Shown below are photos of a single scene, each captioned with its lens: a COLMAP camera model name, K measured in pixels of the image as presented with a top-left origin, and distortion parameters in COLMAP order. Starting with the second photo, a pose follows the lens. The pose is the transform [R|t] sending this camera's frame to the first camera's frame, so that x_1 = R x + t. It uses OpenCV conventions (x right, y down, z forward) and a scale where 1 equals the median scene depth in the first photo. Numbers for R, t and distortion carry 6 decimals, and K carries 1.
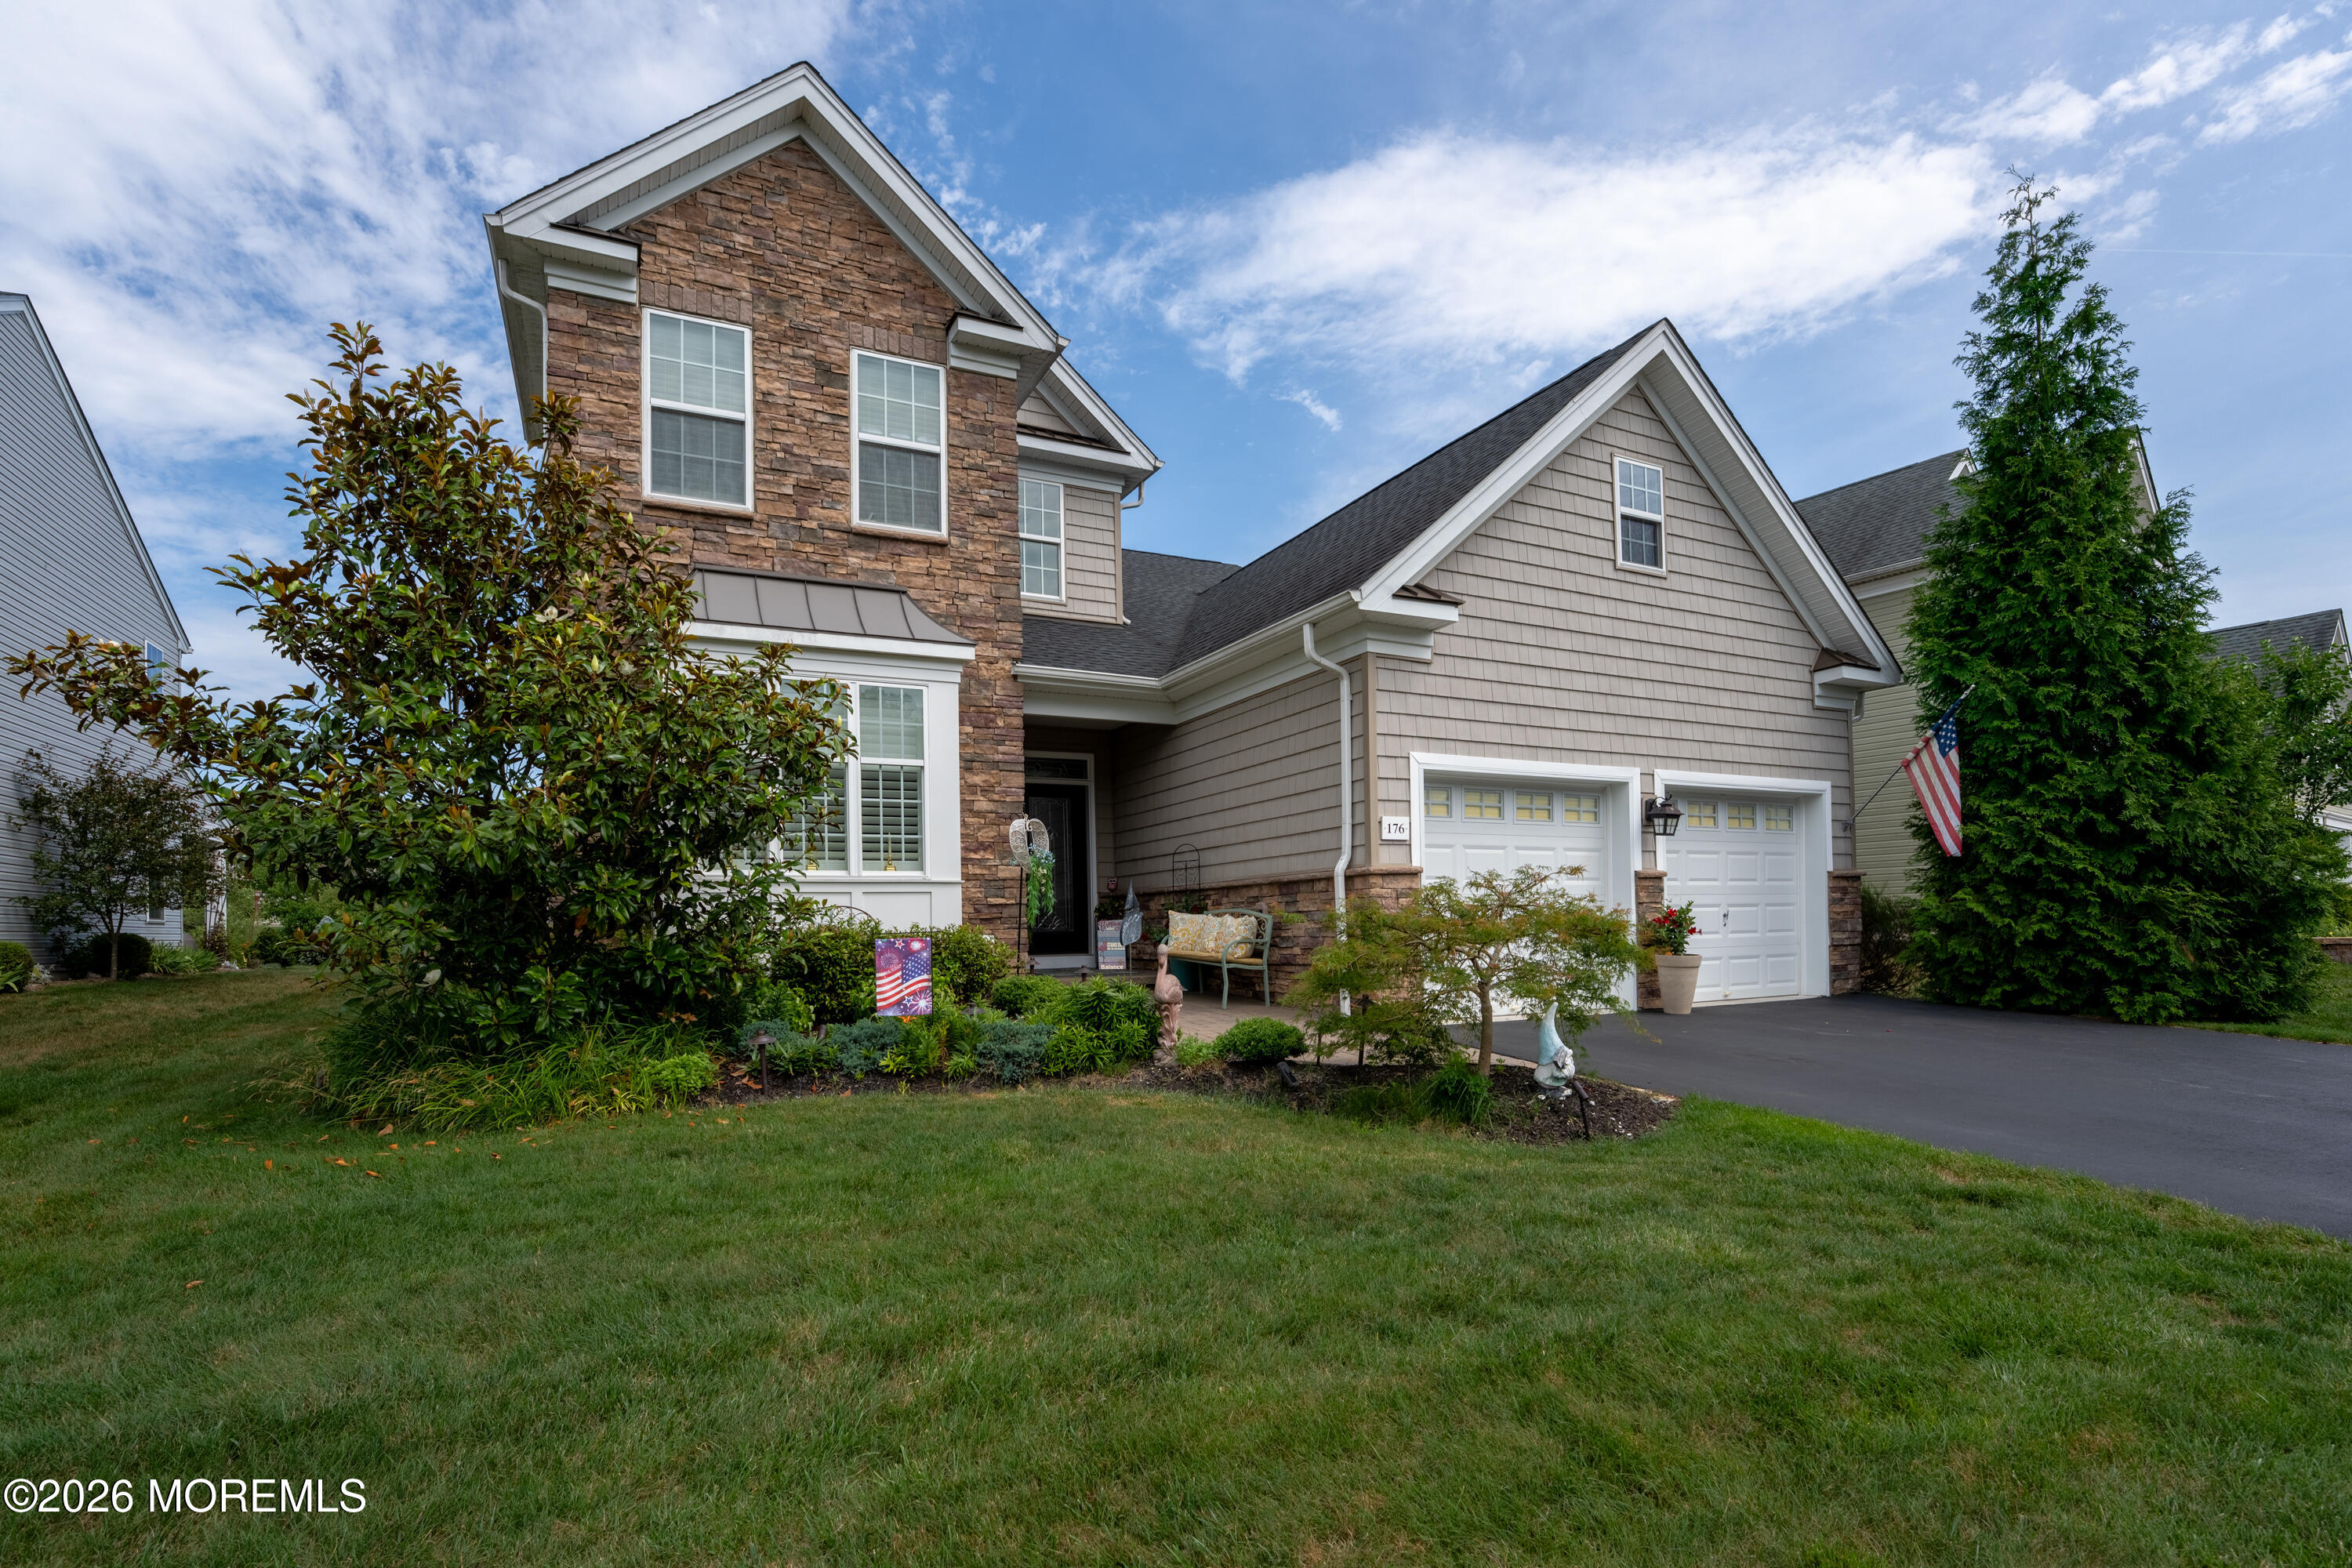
lens RADIAL K [[1147.0, 0, 1169.8], [0, 1147.0, 915.0], [0, 0, 1]] dist [-0.029741, 0.000480]
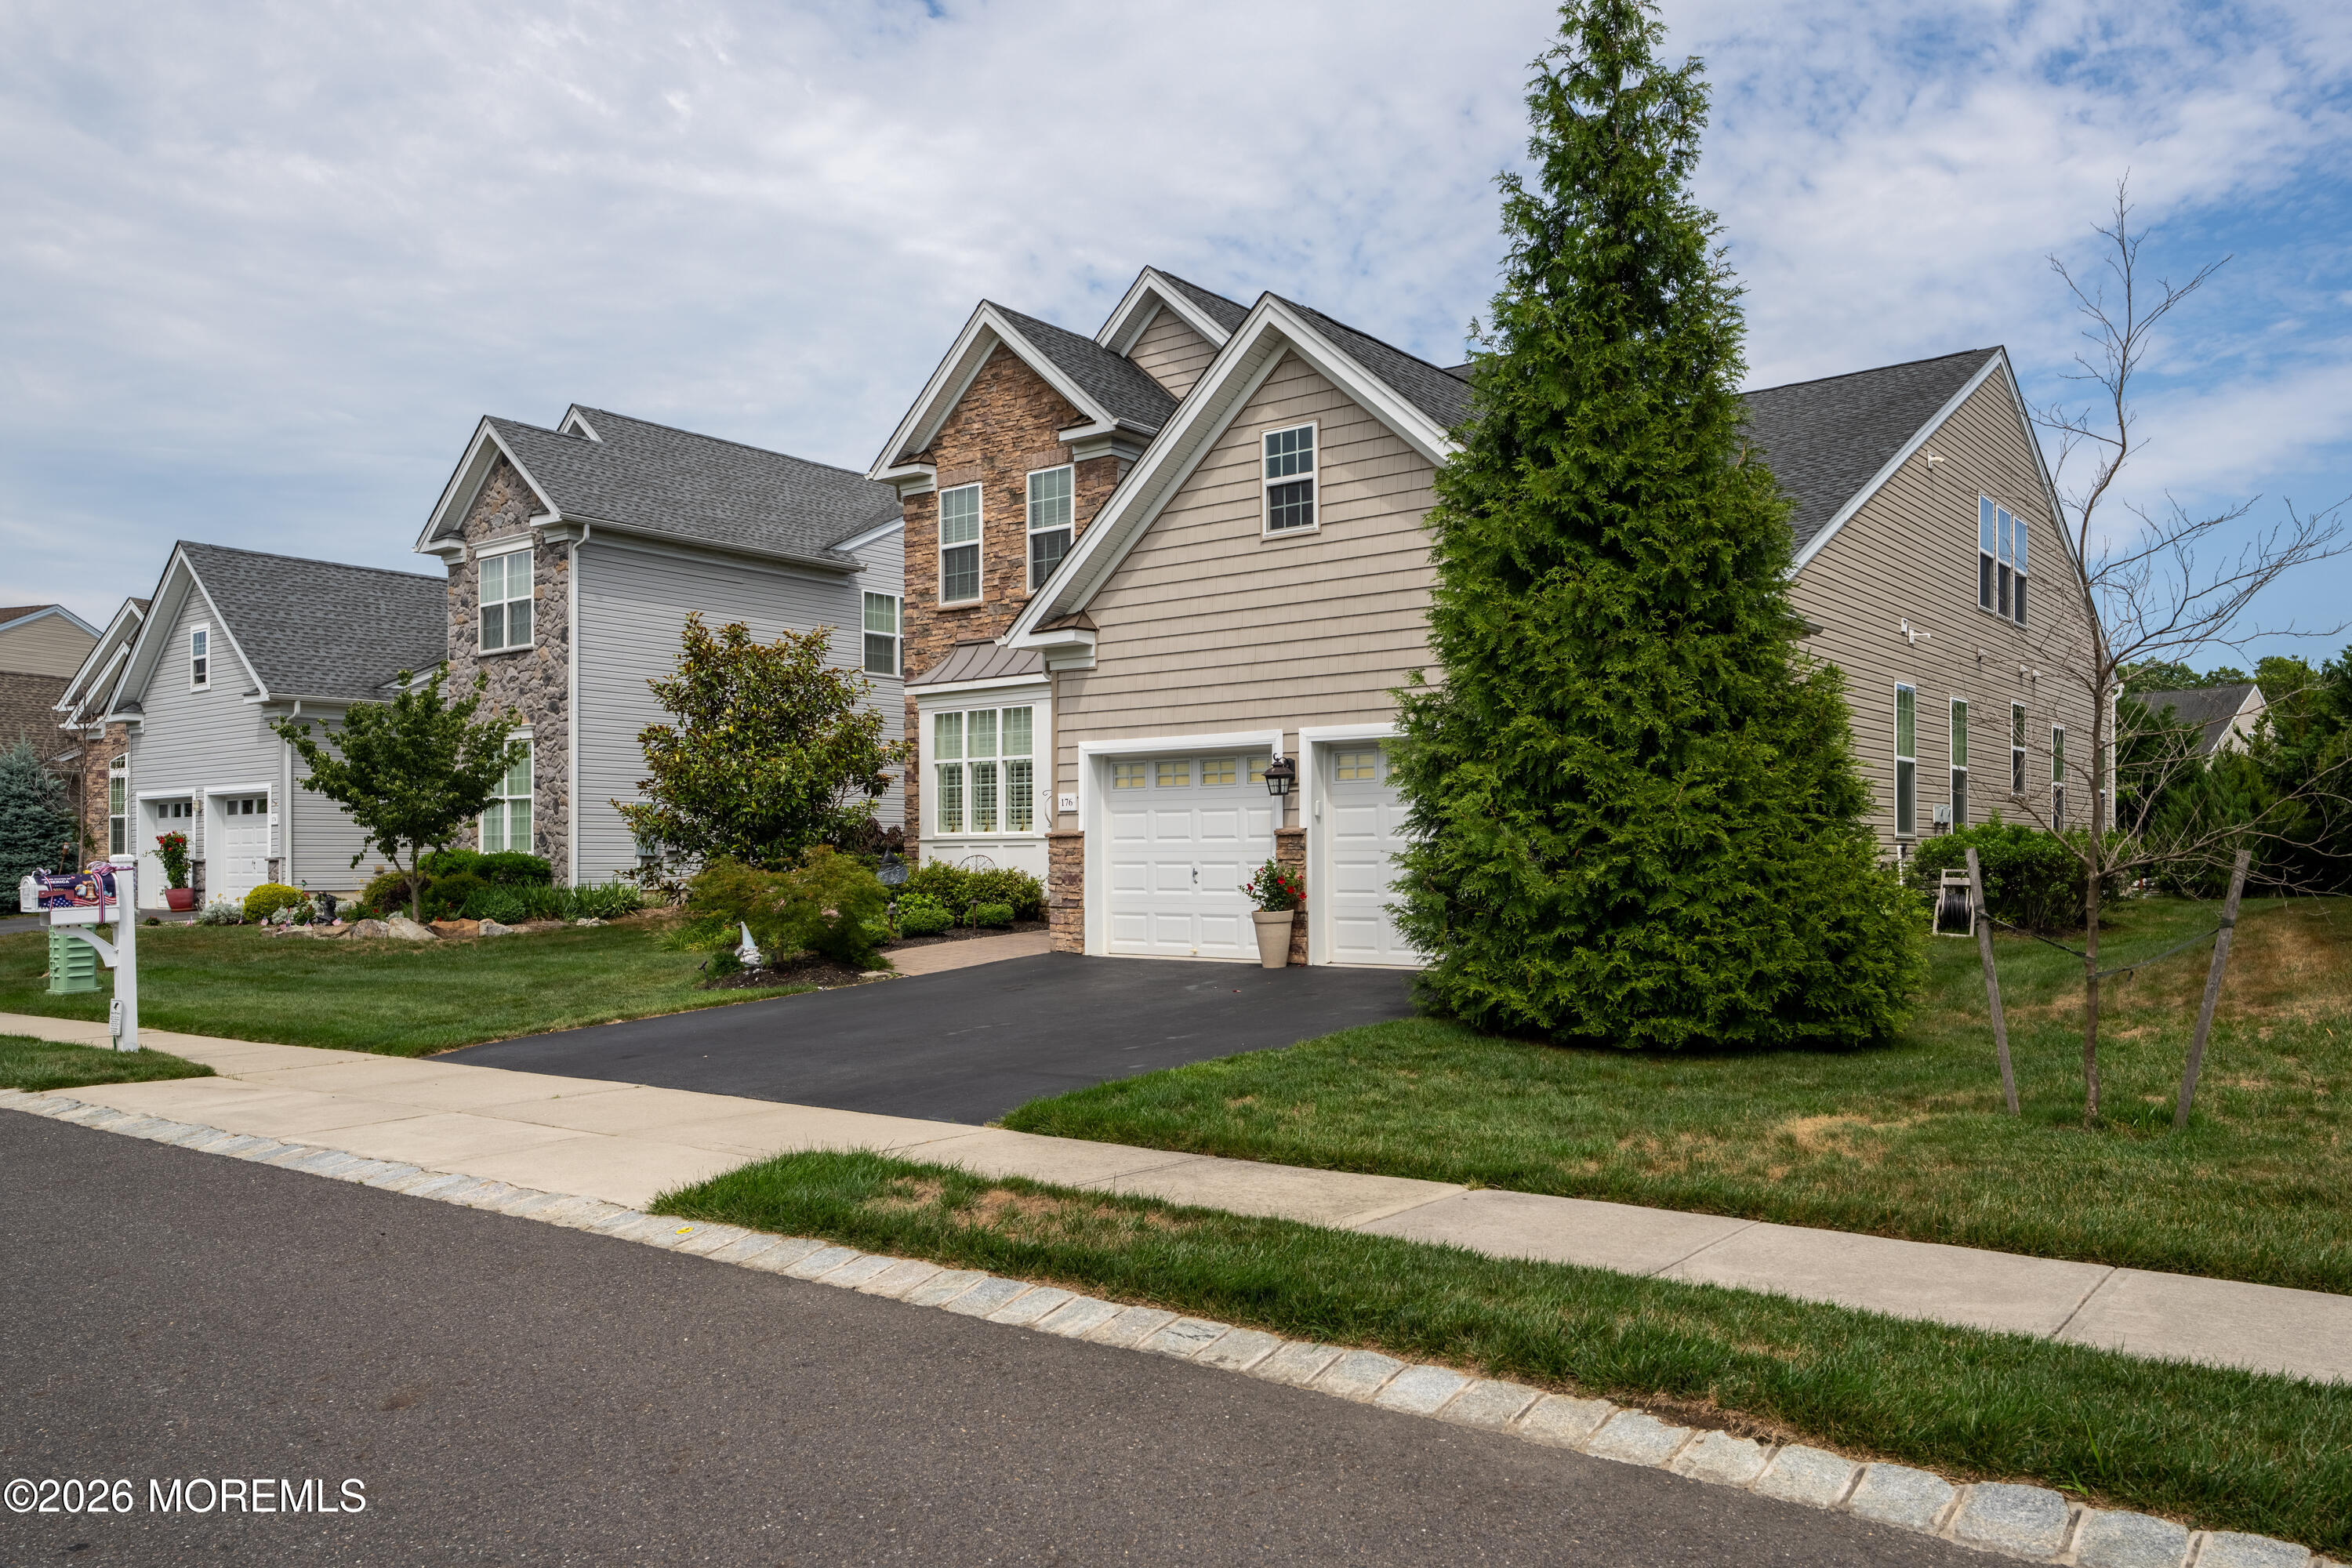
lens RADIAL K [[1670.5, 0, 1186.8], [0, 1670.5, 841.8], [0, 0, 1]] dist [0.029561, 0.004496]
pose [[0.406157, 0.006100, -0.913783, 1.790775], [0.003453, 0.999960, 0.008210, -0.040634], [0.913797, -0.006490, 0.406120, 0.311605]]
